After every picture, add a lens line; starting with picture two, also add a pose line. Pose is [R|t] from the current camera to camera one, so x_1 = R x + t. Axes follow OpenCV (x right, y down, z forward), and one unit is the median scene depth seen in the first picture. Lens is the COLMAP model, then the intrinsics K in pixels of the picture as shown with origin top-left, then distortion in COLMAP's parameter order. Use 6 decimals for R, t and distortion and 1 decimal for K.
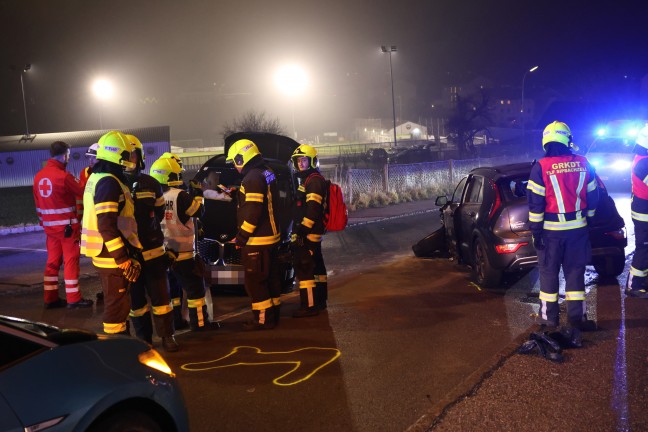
lens RADIAL K [[763.1, 0, 347.1], [0, 763.1, 215.6], [0, 0, 1]] dist [-0.086864, 0.031395]
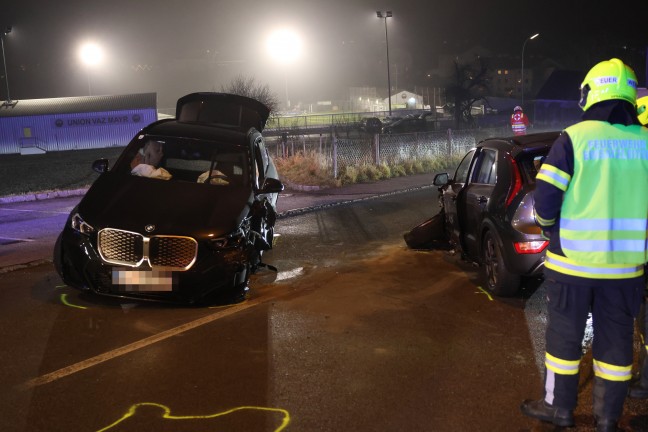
lens RADIAL K [[763.1, 0, 347.1], [0, 763.1, 215.6], [0, 0, 1]] dist [-0.086864, 0.031395]
pose [[0.999941, 0.008159, 0.007129, 0.009786], [-0.008434, 0.999189, 0.039373, -0.006026], [-0.006802, -0.039431, 0.999199, 0.098835]]
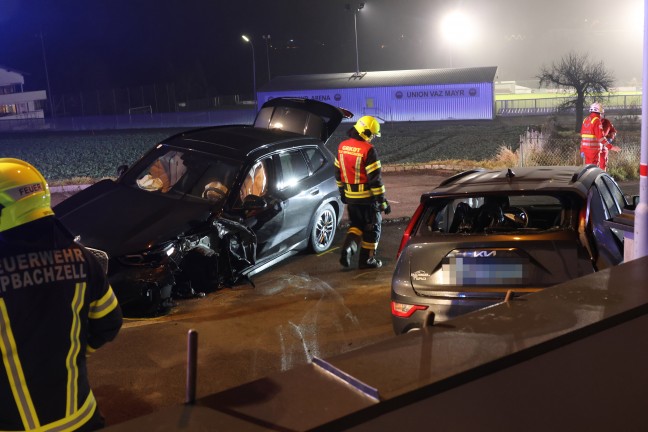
lens RADIAL K [[763.8, 0, 333.7], [0, 763.8, 214.8], [0, 0, 1]] dist [-0.077480, 0.003936]
pose [[0.878667, 0.102439, -0.466316, 0.176358], [-0.064761, 0.993256, 0.096169, -0.036697], [0.473022, -0.054301, 0.879376, 0.159265]]
